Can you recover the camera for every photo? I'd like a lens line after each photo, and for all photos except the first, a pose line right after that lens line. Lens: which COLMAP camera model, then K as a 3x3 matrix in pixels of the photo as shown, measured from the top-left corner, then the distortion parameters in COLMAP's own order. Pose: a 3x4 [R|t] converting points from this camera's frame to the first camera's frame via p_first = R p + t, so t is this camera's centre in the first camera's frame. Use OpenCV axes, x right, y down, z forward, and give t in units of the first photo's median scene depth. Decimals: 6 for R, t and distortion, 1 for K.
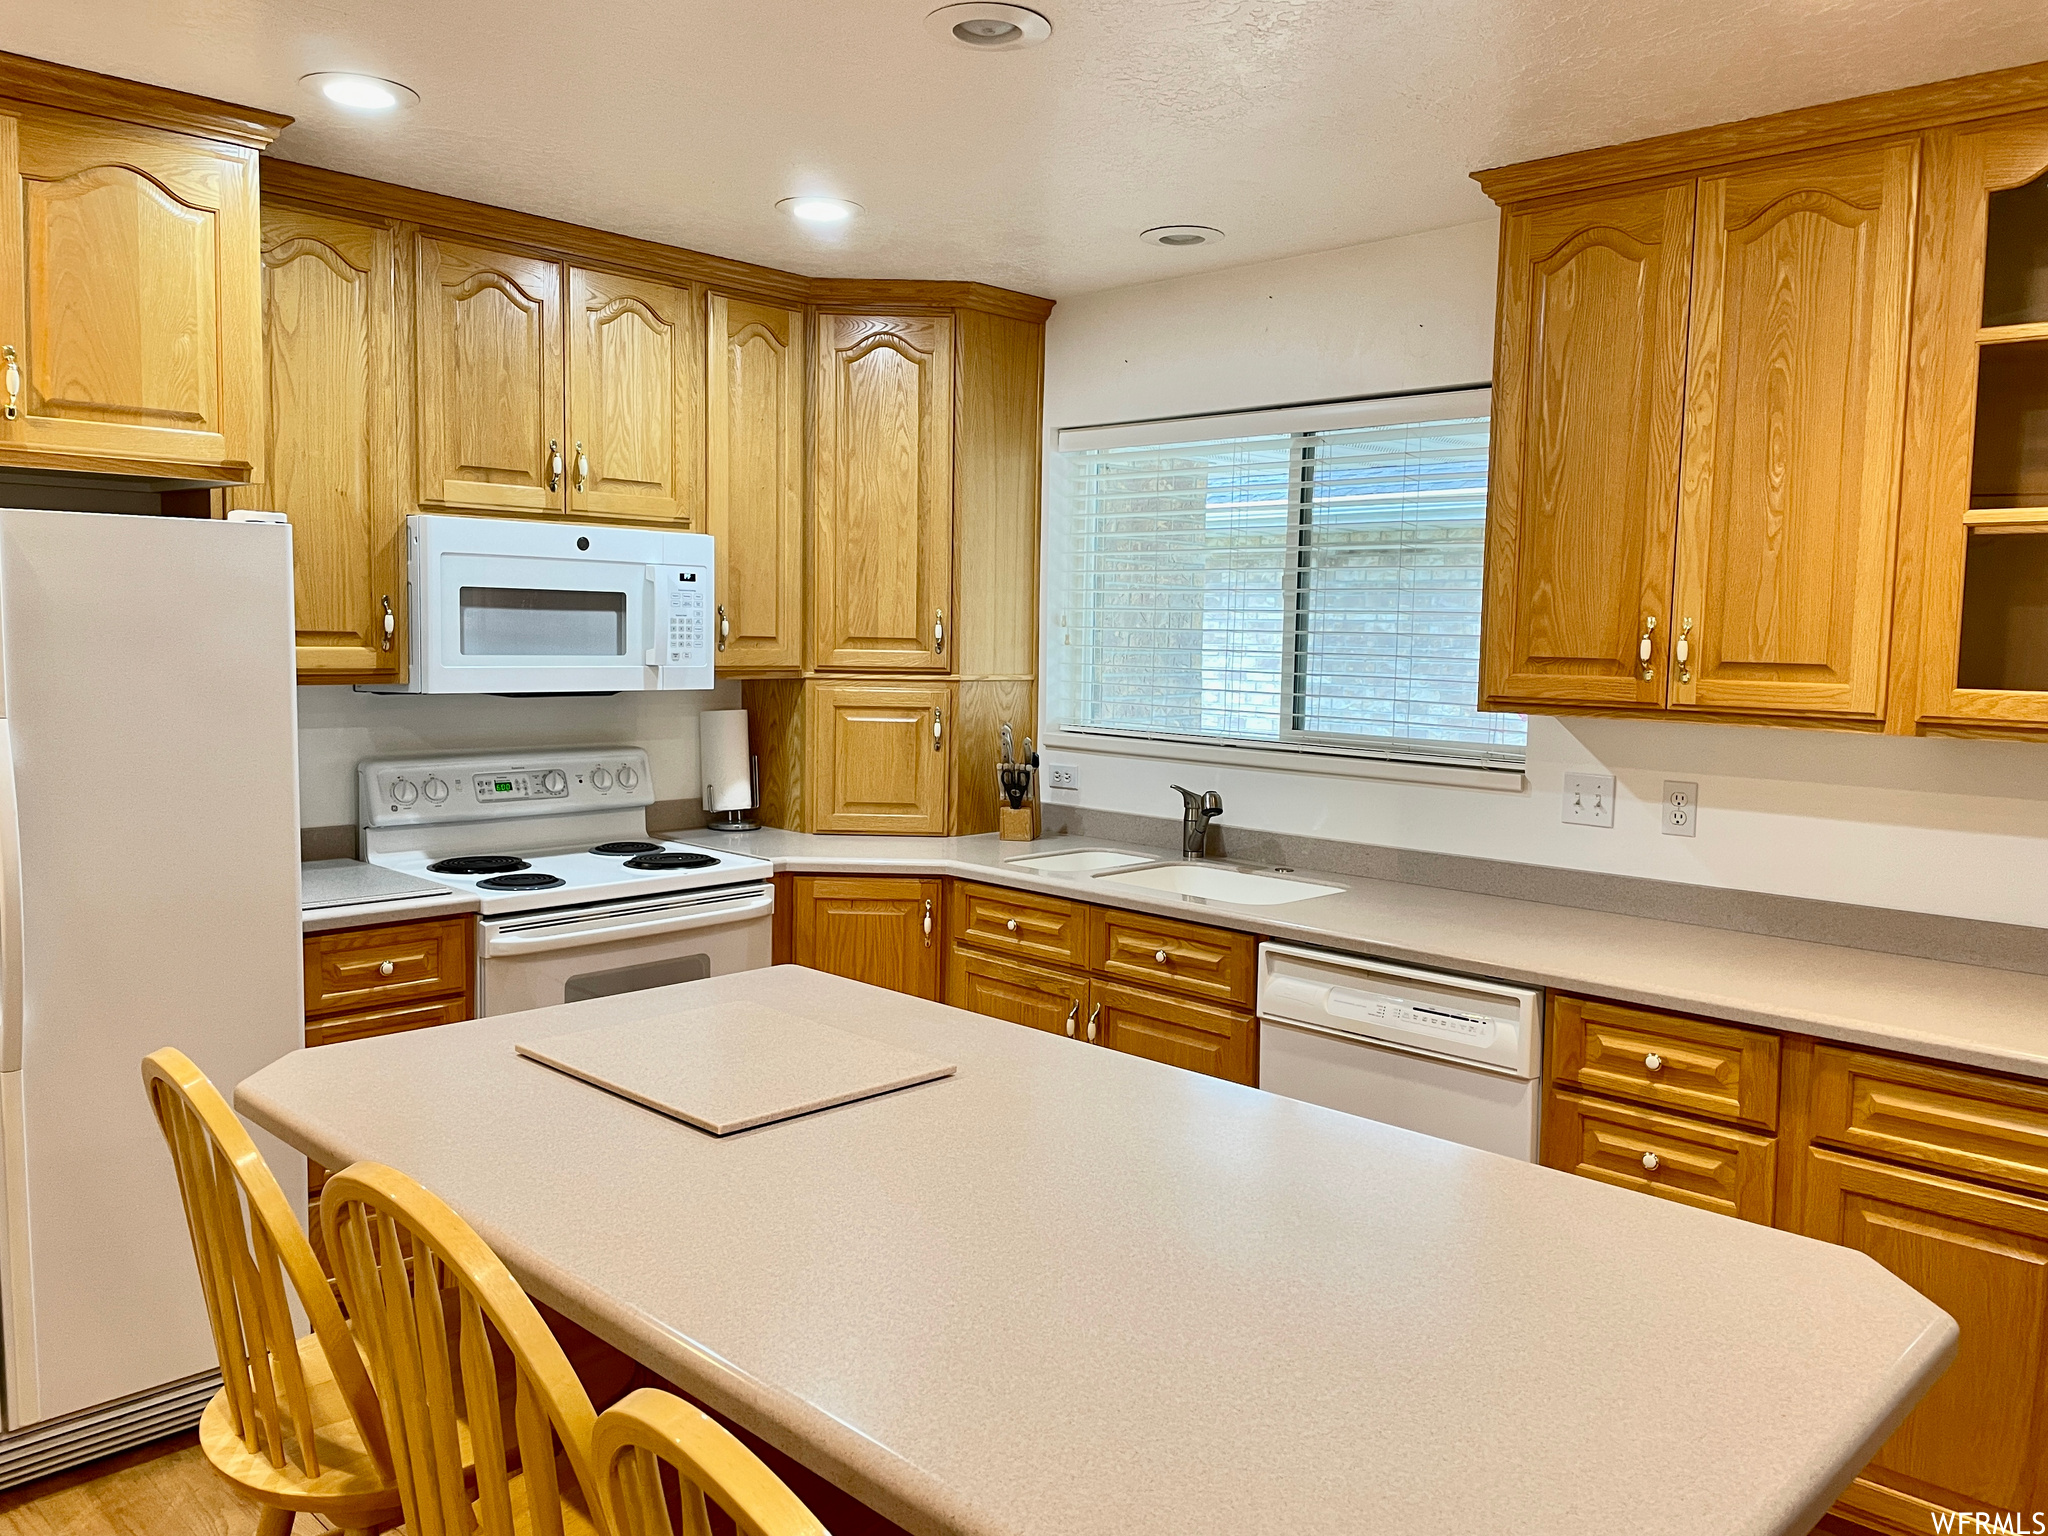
lens RADIAL K [[1515.8, 0, 1026.0], [0, 1515.8, 768.3], [0, 0, 1]] dist [0.009218, -0.009818]
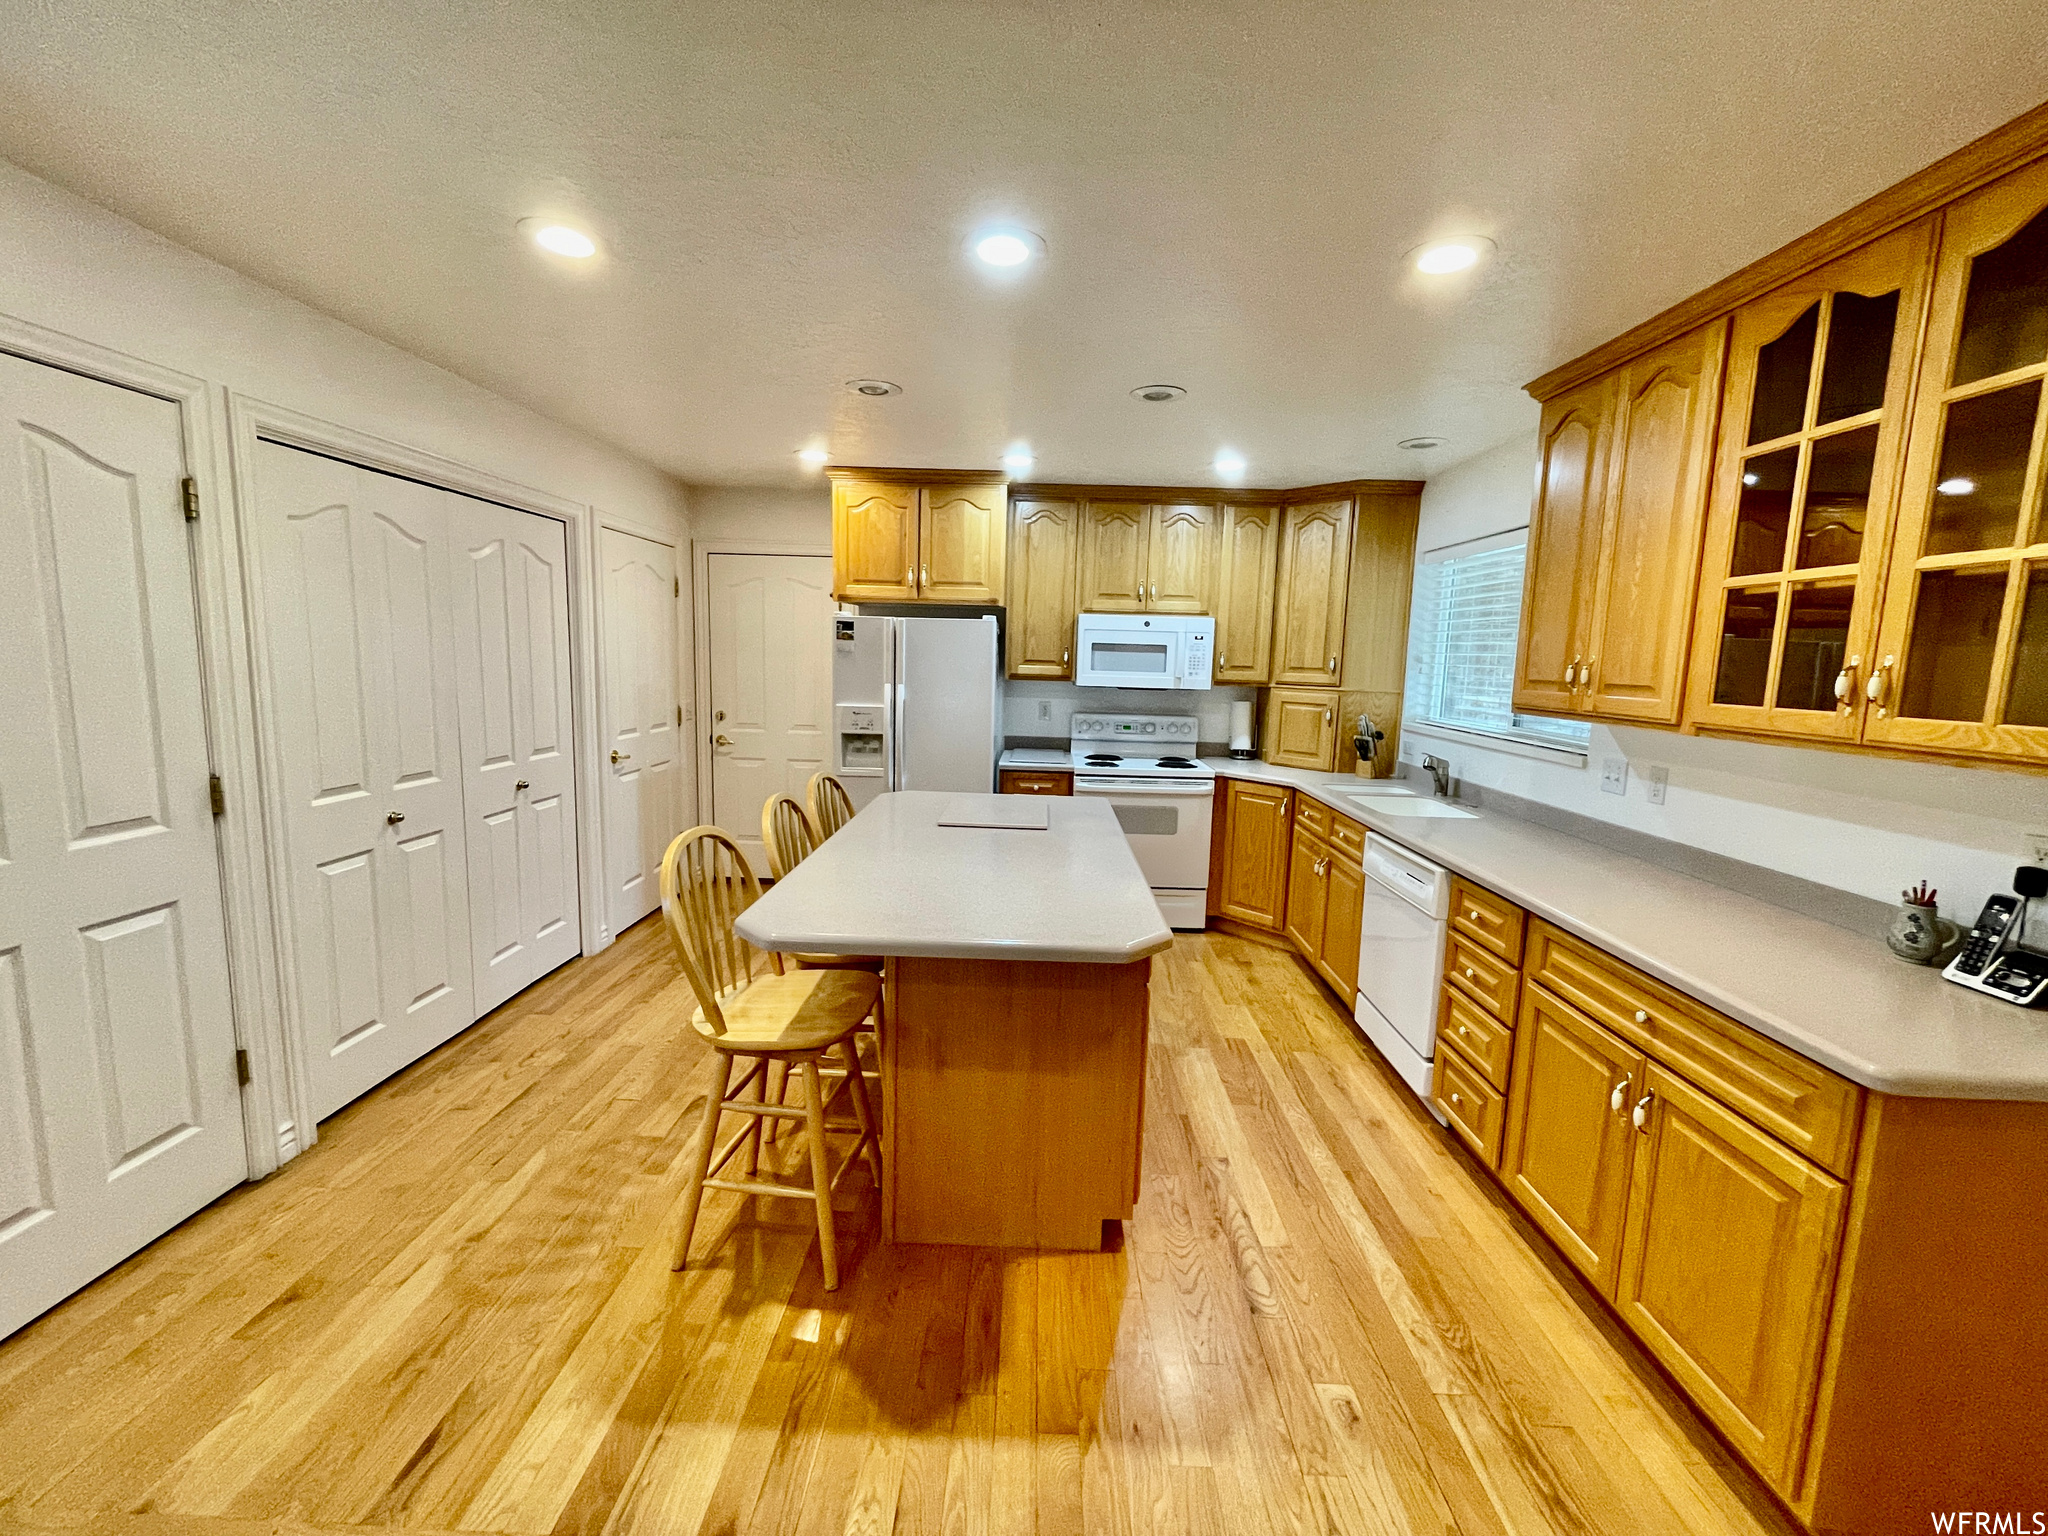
lens RADIAL K [[833.3, 0, 1022.5], [0, 833.3, 764.0], [0, 0, 1]] dist [-0.002459, -0.000570]
pose [[0.679907, 0.097886, -0.726736, 0.509941], [-0.084459, 0.994908, 0.054990, 0.010921], [0.728418, 0.023991, 0.684713, -0.006509]]
